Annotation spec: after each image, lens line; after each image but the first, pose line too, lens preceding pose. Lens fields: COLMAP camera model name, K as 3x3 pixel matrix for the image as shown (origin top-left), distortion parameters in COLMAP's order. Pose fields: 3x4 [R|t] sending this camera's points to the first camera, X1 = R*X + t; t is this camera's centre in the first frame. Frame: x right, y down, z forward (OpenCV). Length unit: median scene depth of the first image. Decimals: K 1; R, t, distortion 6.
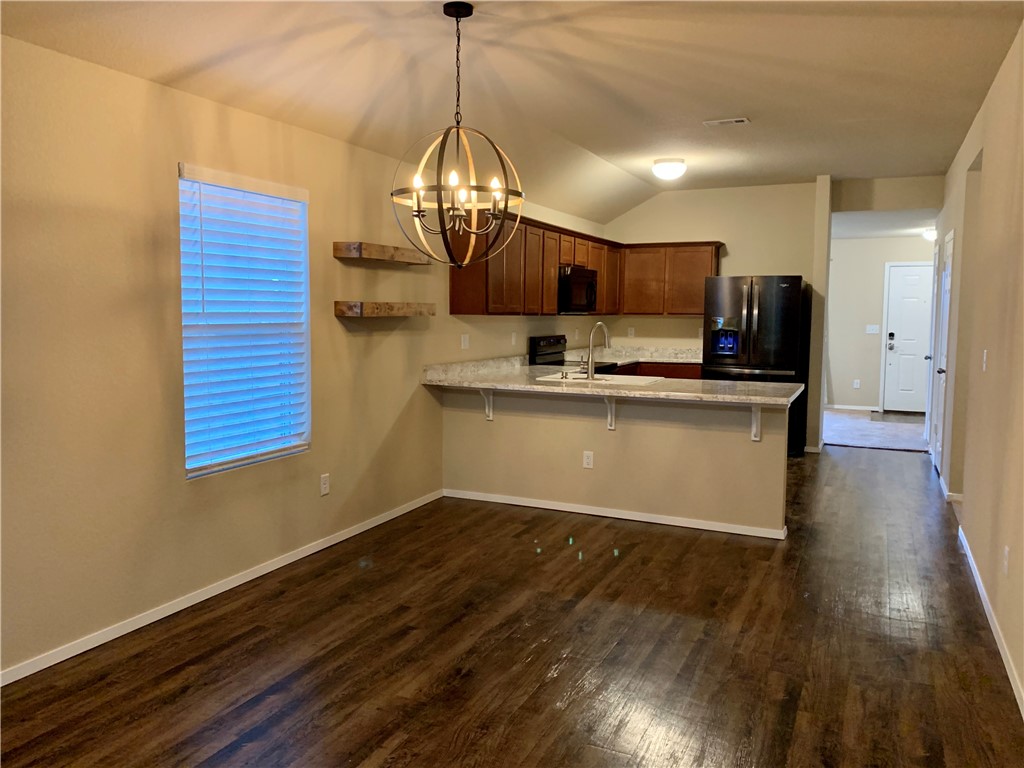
lens RADIAL K [[786.0, 0, 512.7], [0, 786.0, 379.6], [0, 0, 1]] dist [0.053326, -0.079844]
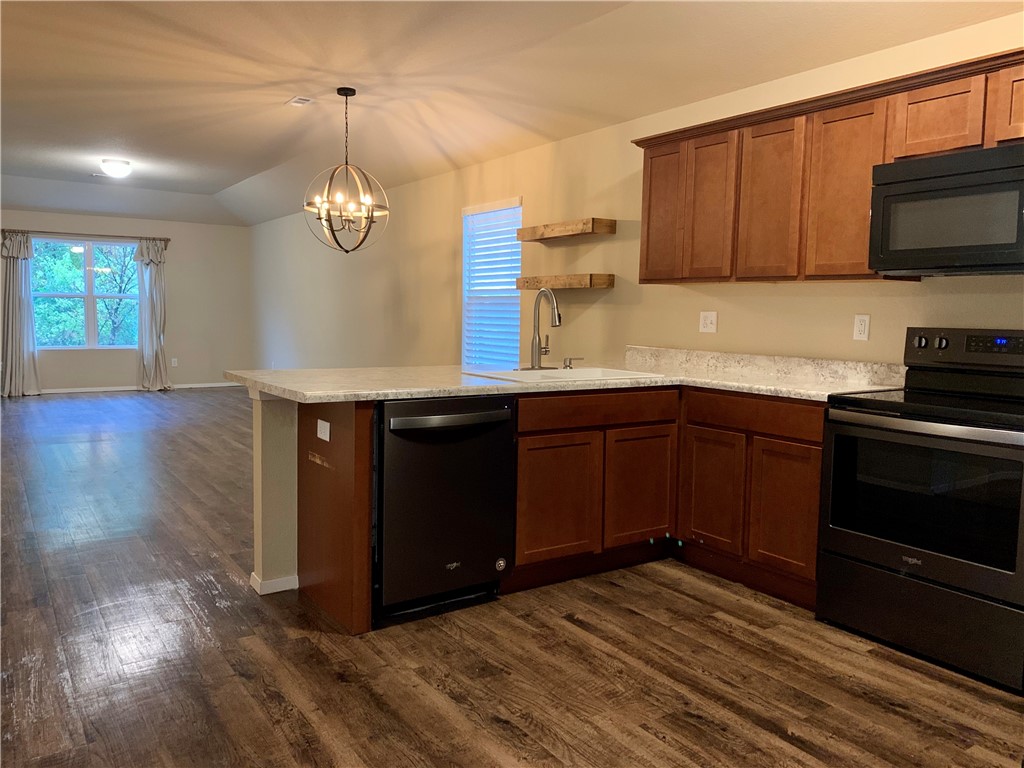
lens RADIAL K [[786.0, 0, 512.7], [0, 786.0, 379.6], [0, 0, 1]] dist [0.053326, -0.079844]
pose [[-0.520069, 0.054873, -0.852360, 1.129073], [-0.097467, 0.987603, 0.123049, -0.118543], [0.848545, 0.147071, -0.508273, 2.130589]]
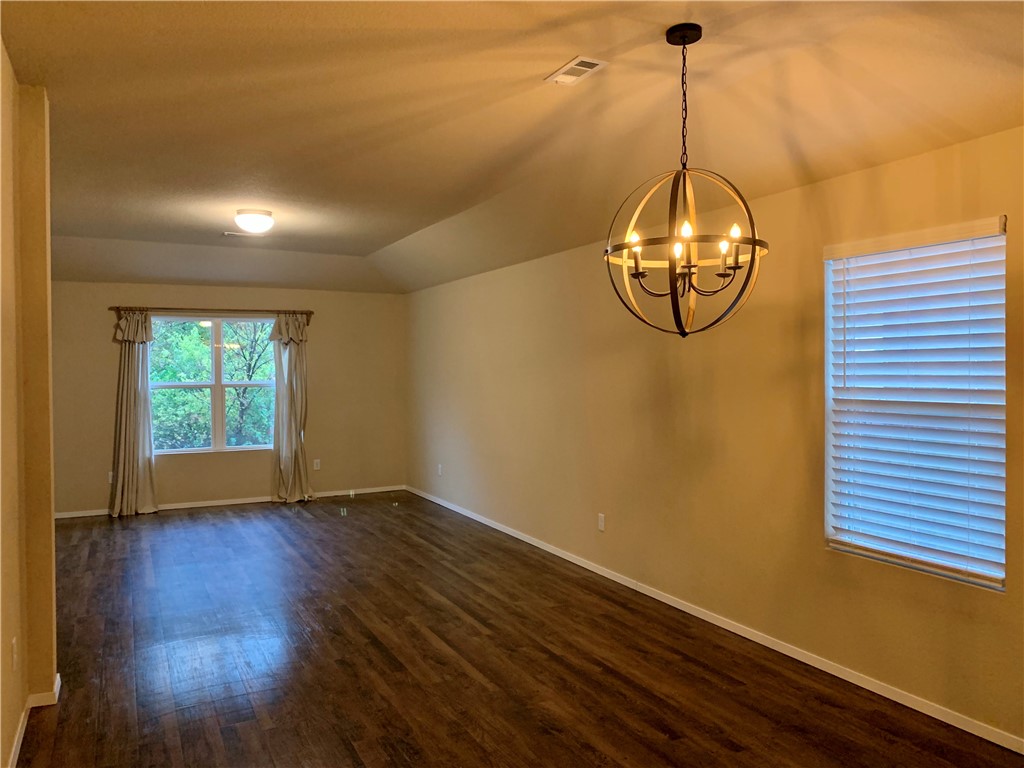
lens RADIAL K [[791.9, 0, 511.8], [0, 791.9, 376.5], [0, 0, 1]] dist [0.002585, 0.000751]
pose [[-0.627886, 0.003537, -0.778298, 0.693336], [-0.068208, 0.995892, 0.059552, -0.137881], [0.775311, 0.090478, -0.625065, 1.386086]]
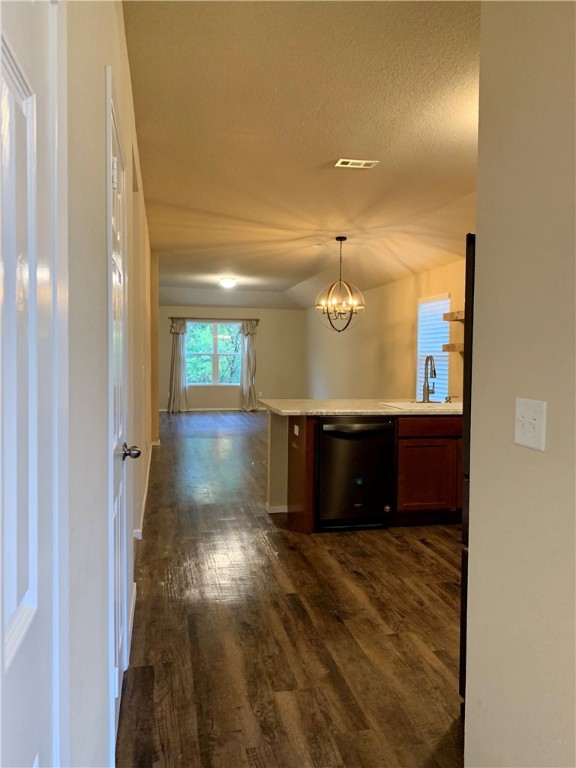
lens RADIAL K [[589.5, 0, 288.0], [0, 589.5, 384.0], [0, 0, 1]] dist [0.053326, -0.079844]
pose [[-0.801708, 0.012214, -0.597591, 1.284443], [-0.069723, 0.991055, 0.113794, -0.182481], [0.593635, 0.132895, -0.793685, 2.521898]]
